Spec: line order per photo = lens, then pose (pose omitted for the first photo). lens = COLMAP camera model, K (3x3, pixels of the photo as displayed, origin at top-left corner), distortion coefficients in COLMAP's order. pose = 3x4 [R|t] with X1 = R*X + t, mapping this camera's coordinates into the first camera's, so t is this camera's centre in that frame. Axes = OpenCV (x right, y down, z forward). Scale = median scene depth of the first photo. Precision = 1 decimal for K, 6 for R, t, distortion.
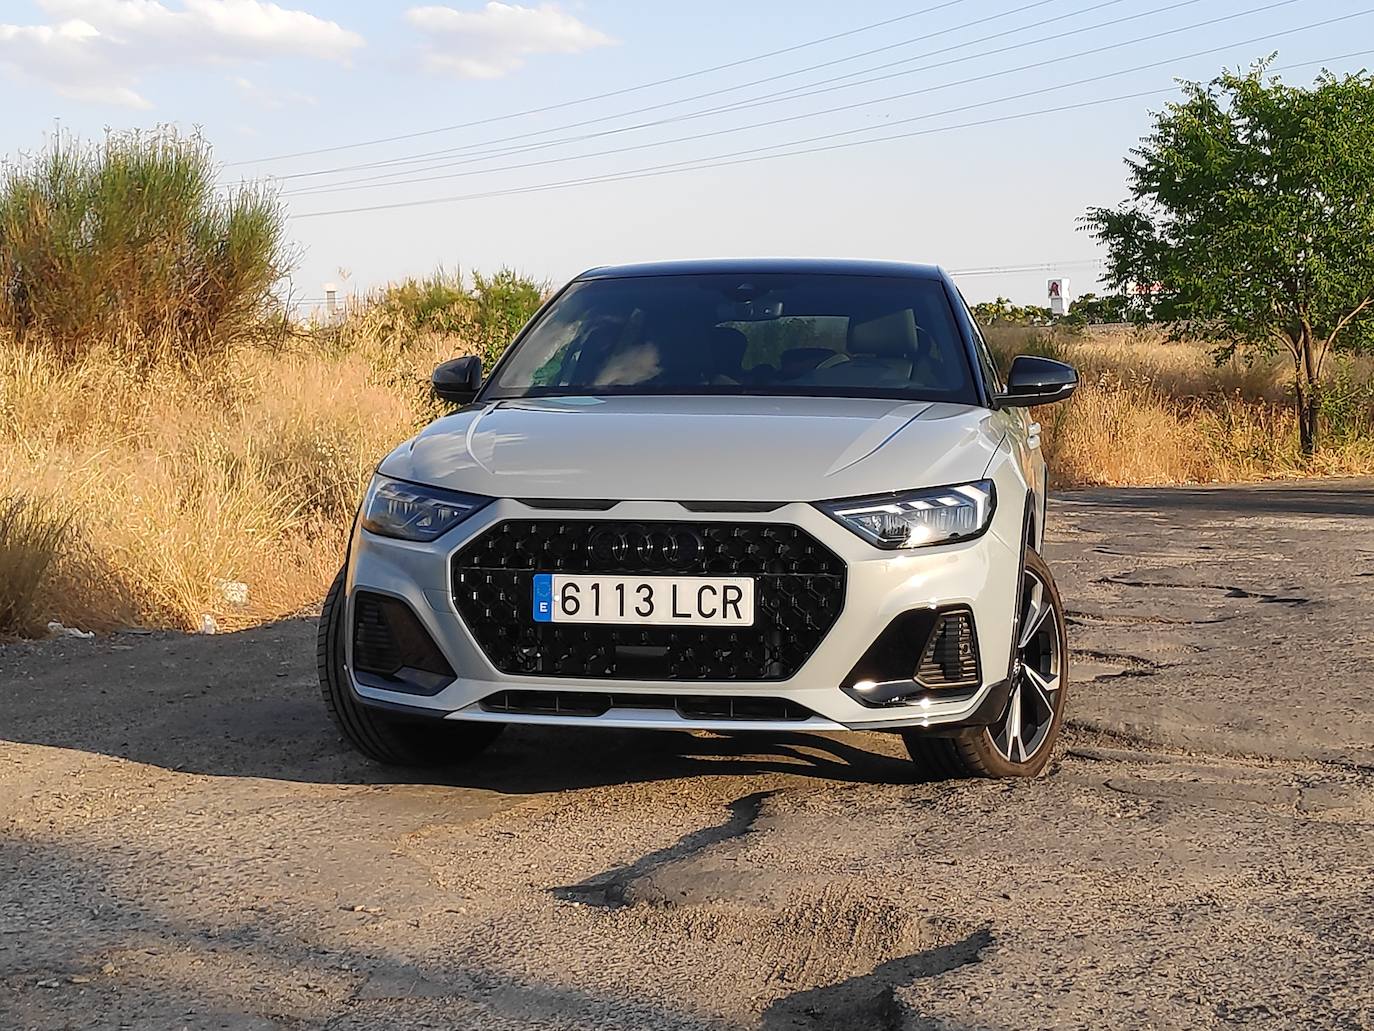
lens RADIAL K [[2102.4, 0, 672.0], [0, 2102.4, 515.4], [0, 0, 1]] dist [0.232685, -0.877421]
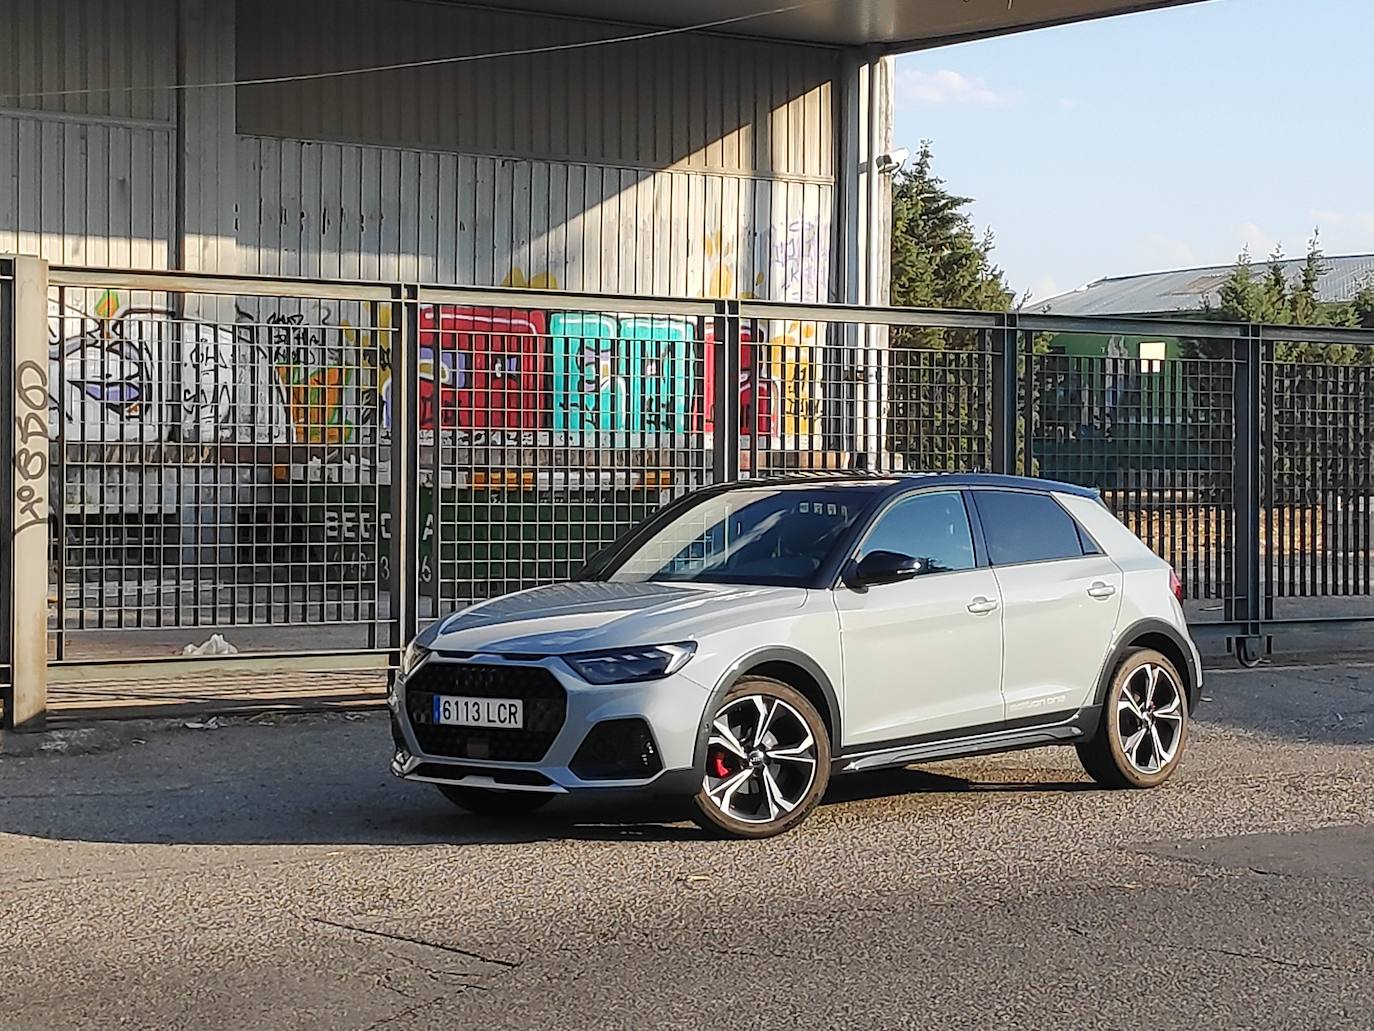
lens RADIAL K [[3018.9, 0, 687.0], [0, 3018.9, 515.5], [0, 0, 1]] dist [0.204126, -0.144214]
pose [[0.833796, -0.011975, -0.551943, 1.473333], [-0.004445, 0.999587, -0.028402, -0.049495], [0.552055, 0.026135, 0.833398, -0.945208]]
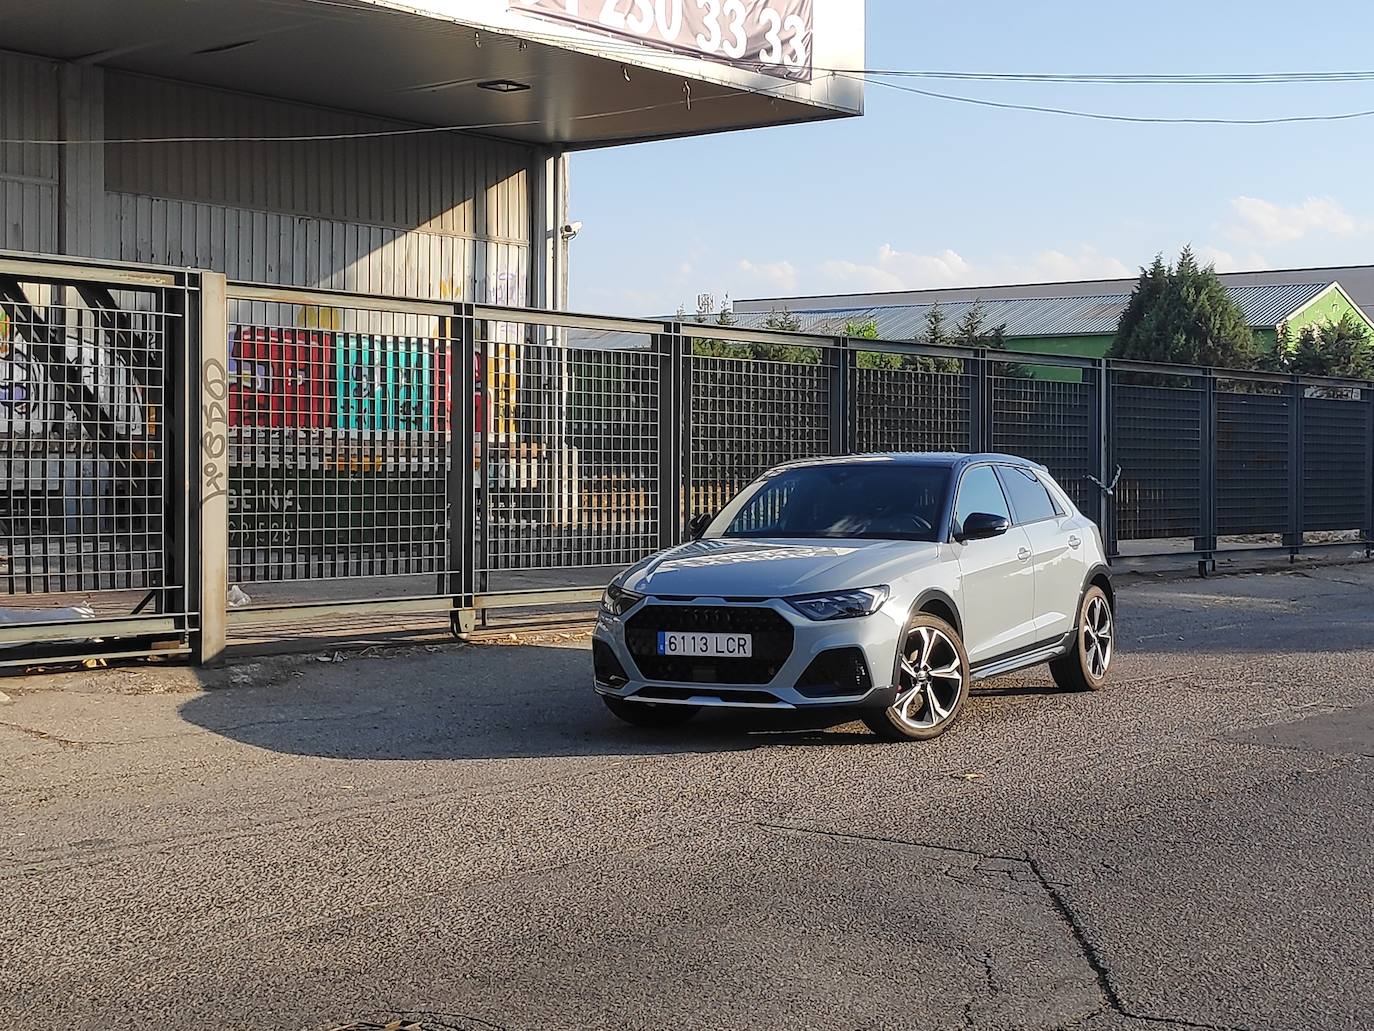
lens RADIAL K [[2102.4, 0, 672.0], [0, 2102.4, 515.4], [0, 0, 1]] dist [0.232685, -0.877421]
pose [[0.943838, -0.011866, -0.330196, 0.647661], [0.005970, 0.999804, -0.018865, -0.048634], [0.330355, 0.015835, 0.943724, -0.988630]]
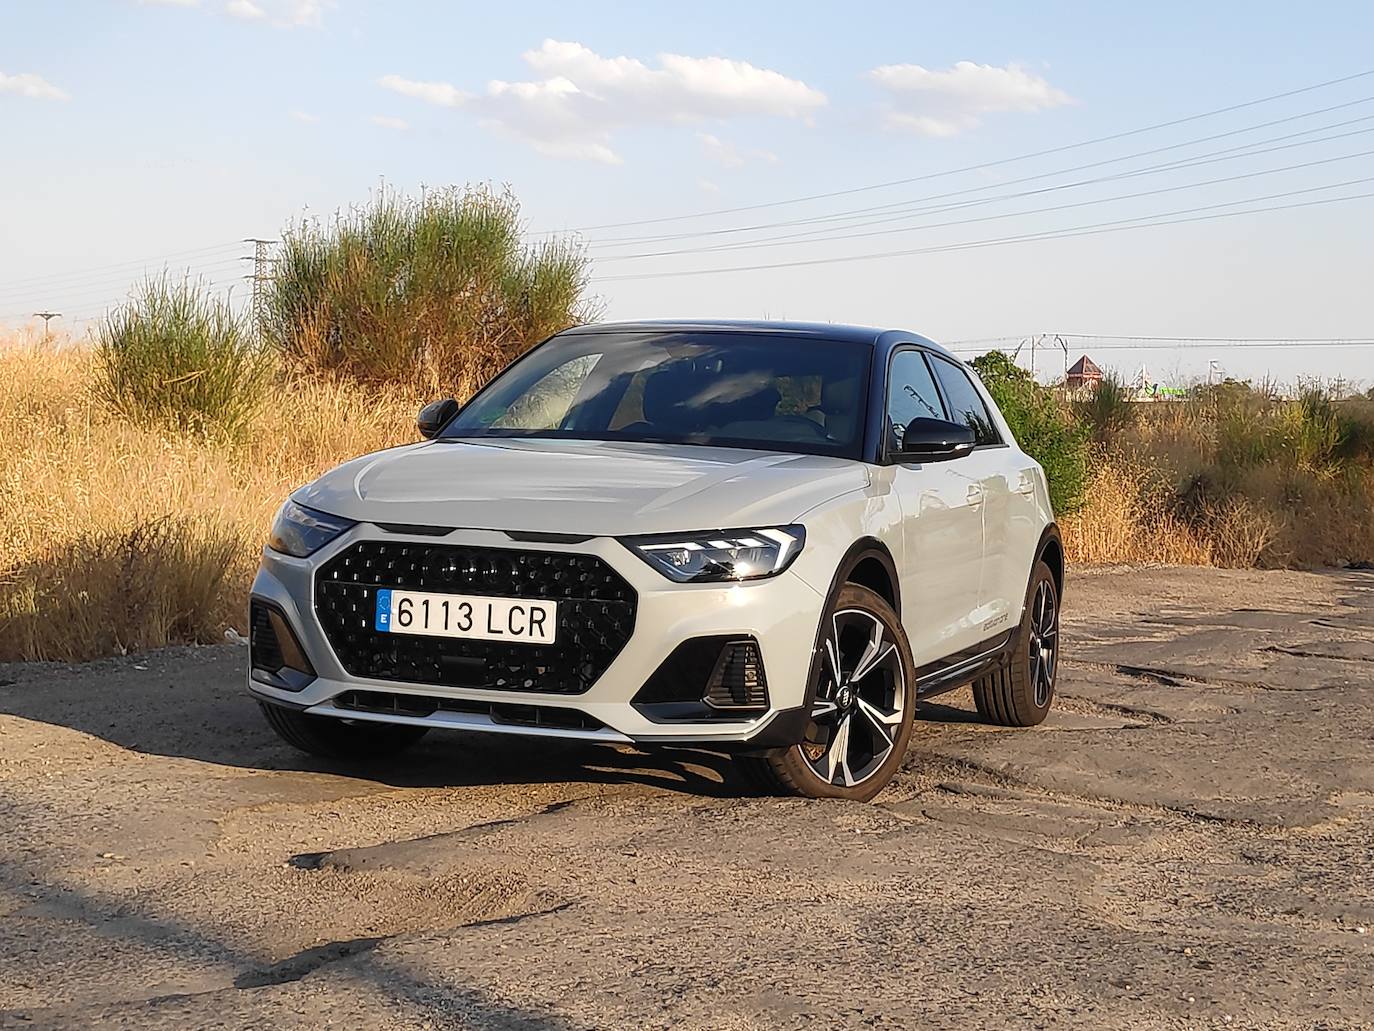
lens RADIAL K [[2078.2, 0, 687.0], [0, 2078.2, 515.5], [0, 0, 1]] dist [0.153799, -0.437426]
pose [[0.984930, 0.043152, -0.167486, 0.288293], [-0.047265, 0.998669, -0.020647, 0.003388], [0.166372, 0.028252, 0.985658, -0.087050]]
